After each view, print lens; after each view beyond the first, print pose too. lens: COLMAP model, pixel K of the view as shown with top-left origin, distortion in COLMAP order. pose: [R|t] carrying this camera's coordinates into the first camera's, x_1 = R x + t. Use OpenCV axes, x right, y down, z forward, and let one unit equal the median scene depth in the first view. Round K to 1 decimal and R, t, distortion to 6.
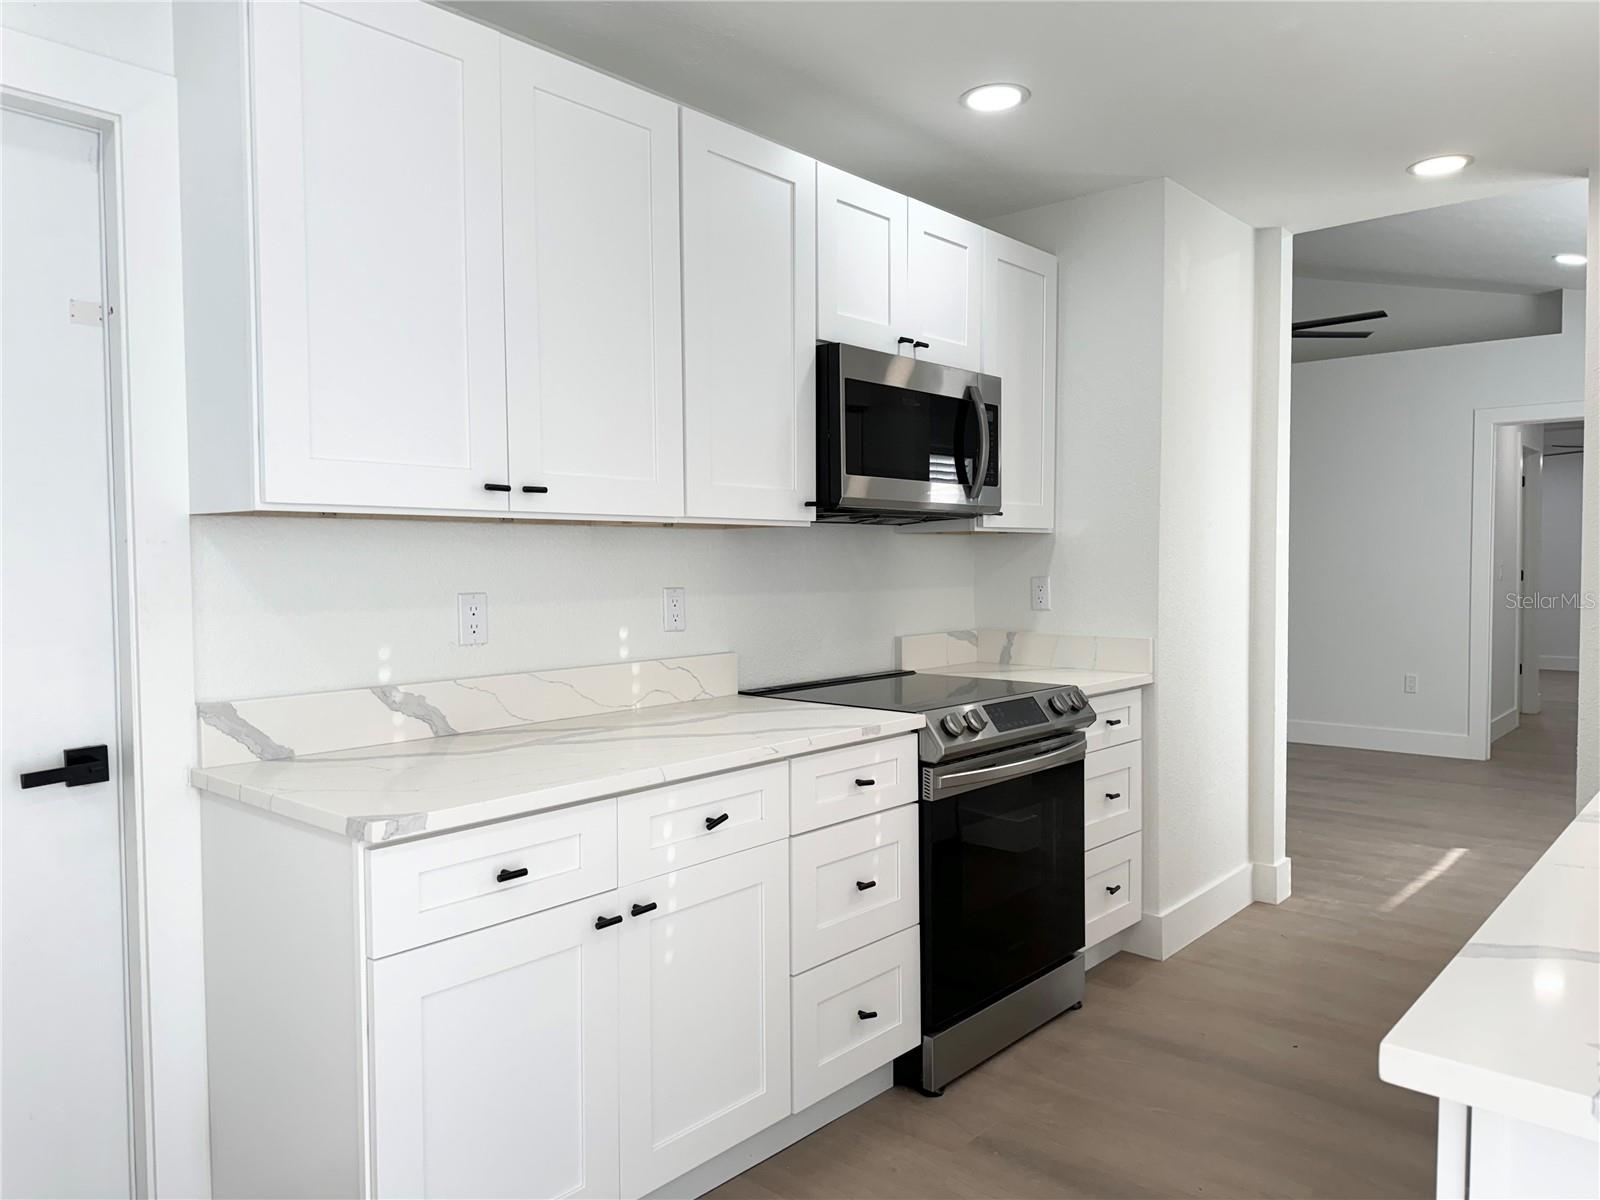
lens RADIAL K [[1107.0, 0, 800.0], [0, 1107.0, 600.0], [0, 0, 1]] dist [0.135180, -0.128680]
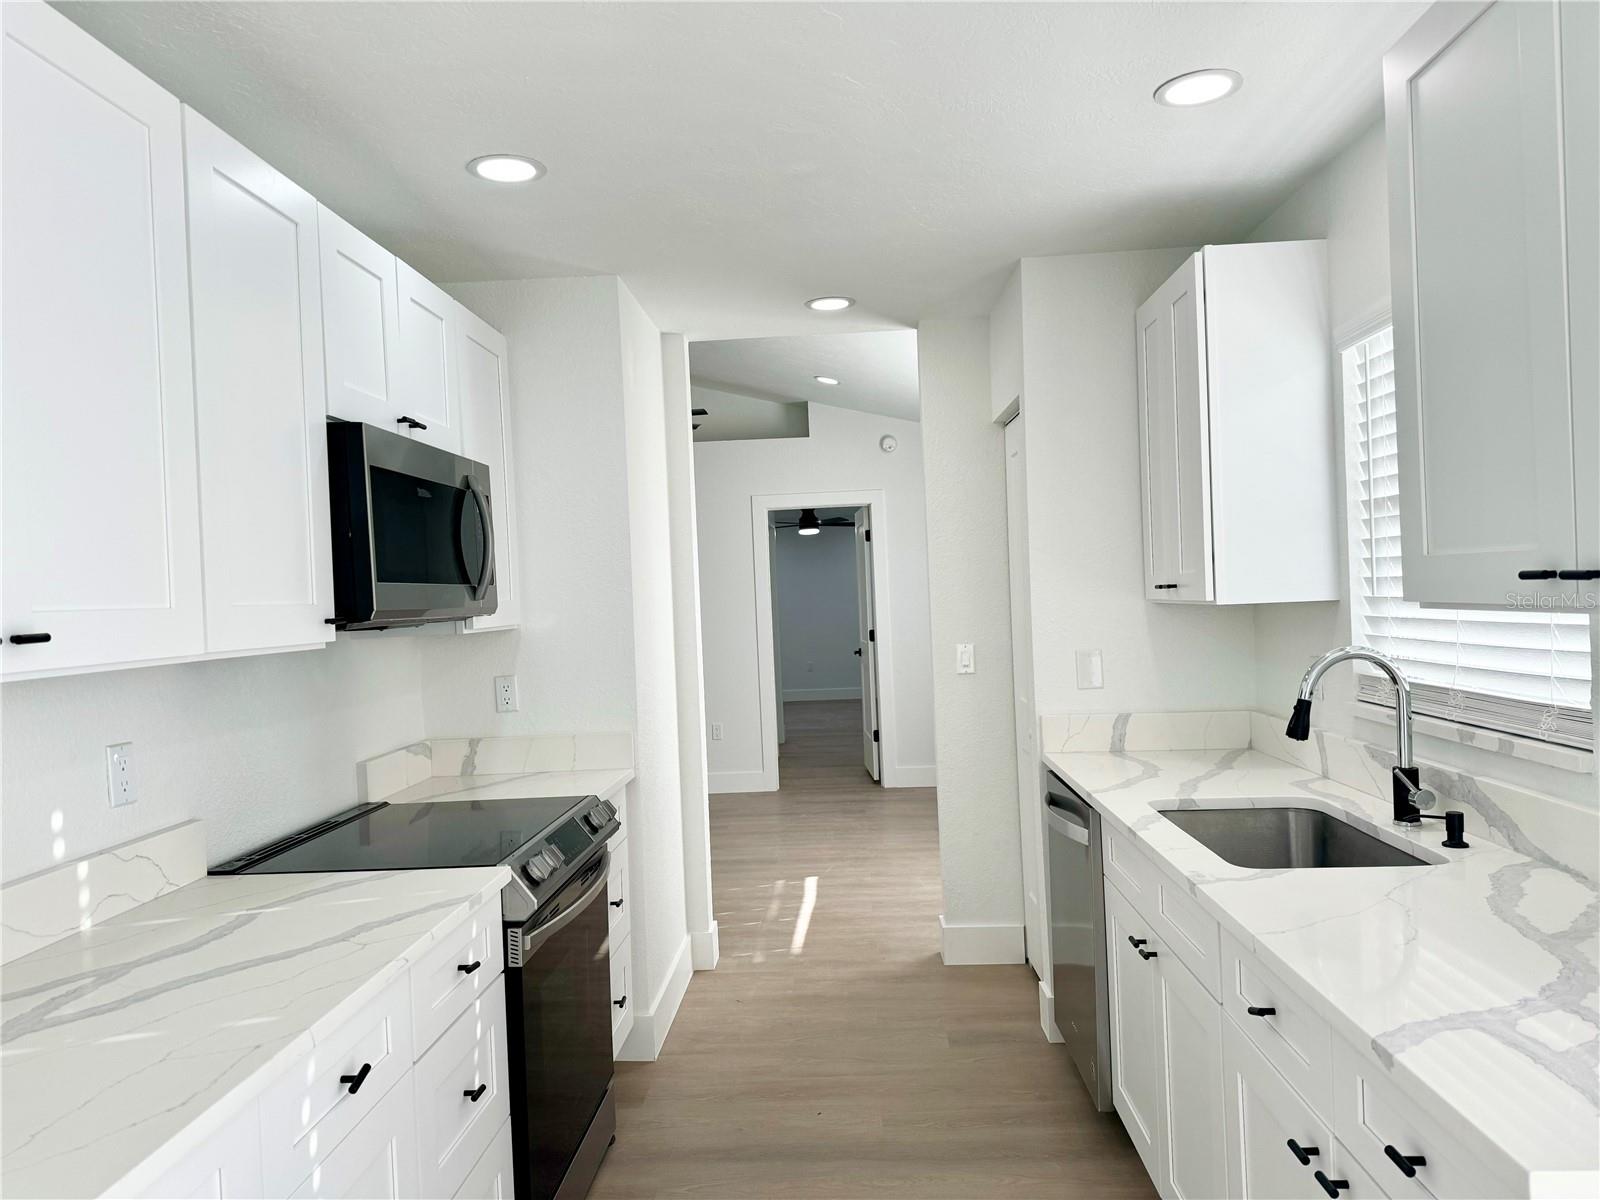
lens RADIAL K [[1118.1, 0, 800.0], [0, 1118.1, 600.0], [0, 0, 1]] dist [0.085899, -0.136437]
pose [[0.787674, -0.030823, 0.615320, -0.184640], [0.061181, 0.997724, -0.028339, -0.048211], [-0.613047, 0.059968, 0.787768, 0.132742]]
